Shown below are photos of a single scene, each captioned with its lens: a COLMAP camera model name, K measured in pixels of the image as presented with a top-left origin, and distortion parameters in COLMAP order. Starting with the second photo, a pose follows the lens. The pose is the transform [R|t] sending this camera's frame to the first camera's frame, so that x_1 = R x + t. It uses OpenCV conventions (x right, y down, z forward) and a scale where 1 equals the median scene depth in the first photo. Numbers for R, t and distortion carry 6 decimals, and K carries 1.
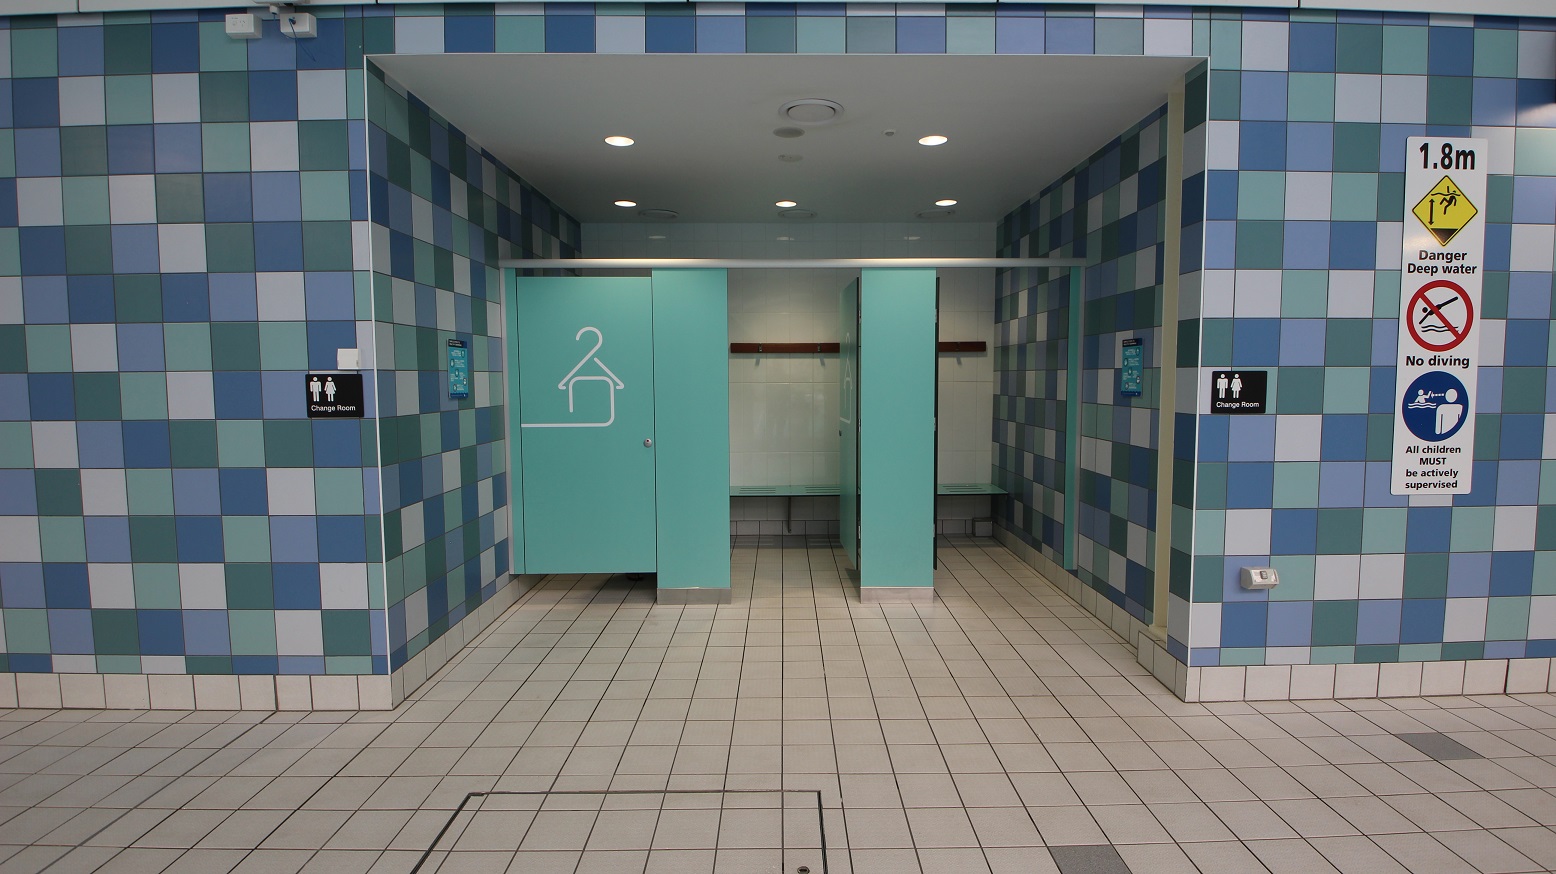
lens RADIAL K [[721.9, 0, 786.5], [0, 721.9, 429.3], [0, 0, 1]] dist [-0.017577, -0.004402]
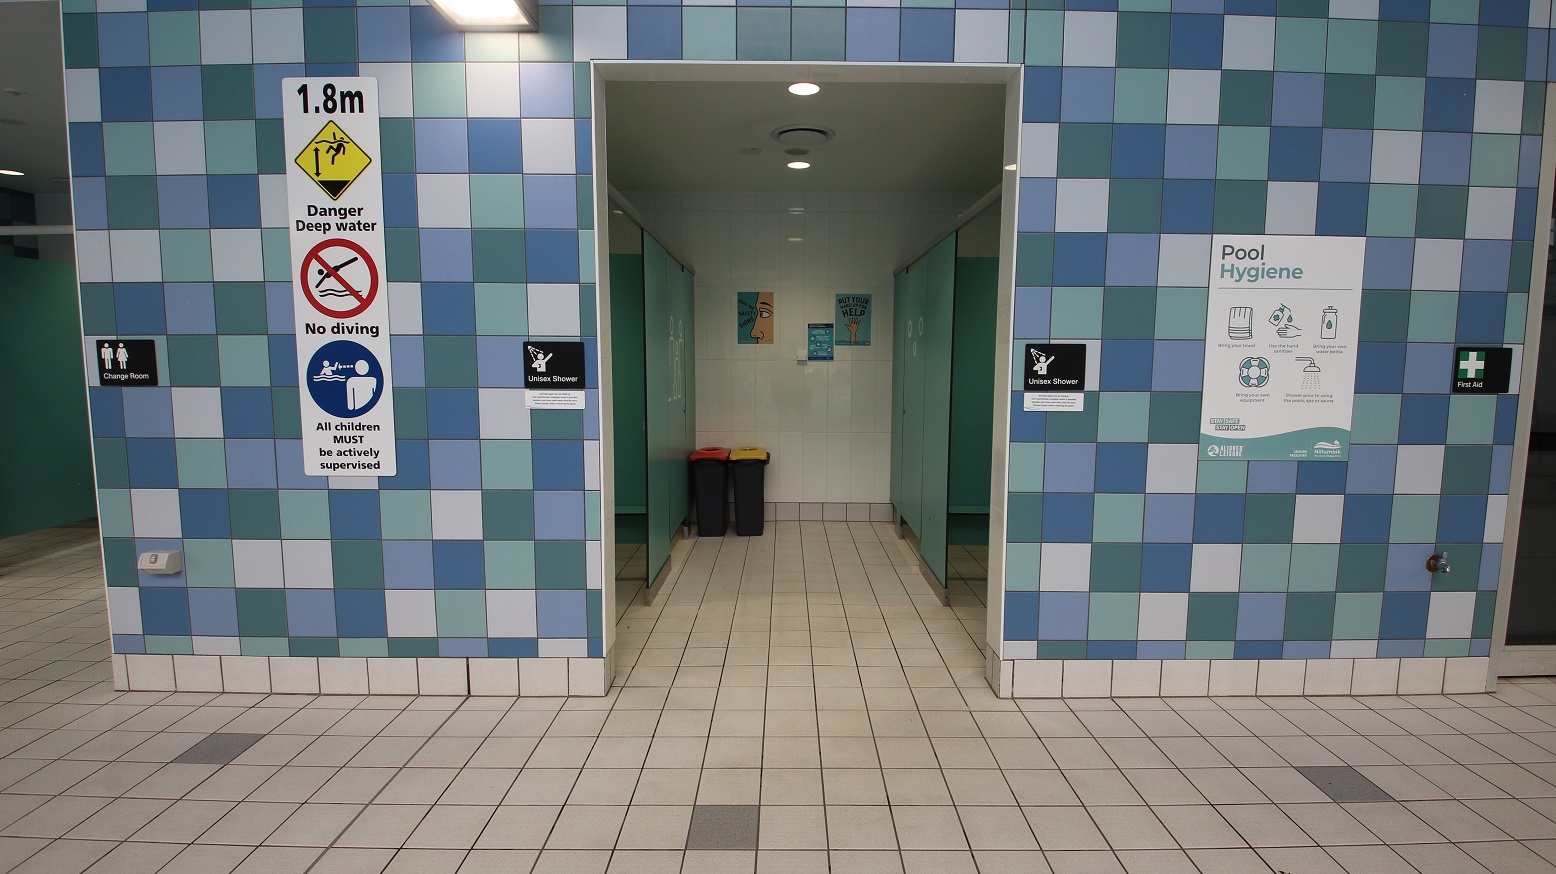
lens RADIAL K [[774.4, 0, 785.6], [0, 774.4, 433.4], [0, 0, 1]] dist [-0.018072, -0.006502]
pose [[0.999869, 0.008644, -0.013688, 1.499053], [-0.008090, 0.999168, 0.039962, -0.006800], [0.014022, -0.039846, 0.999107, 0.022577]]
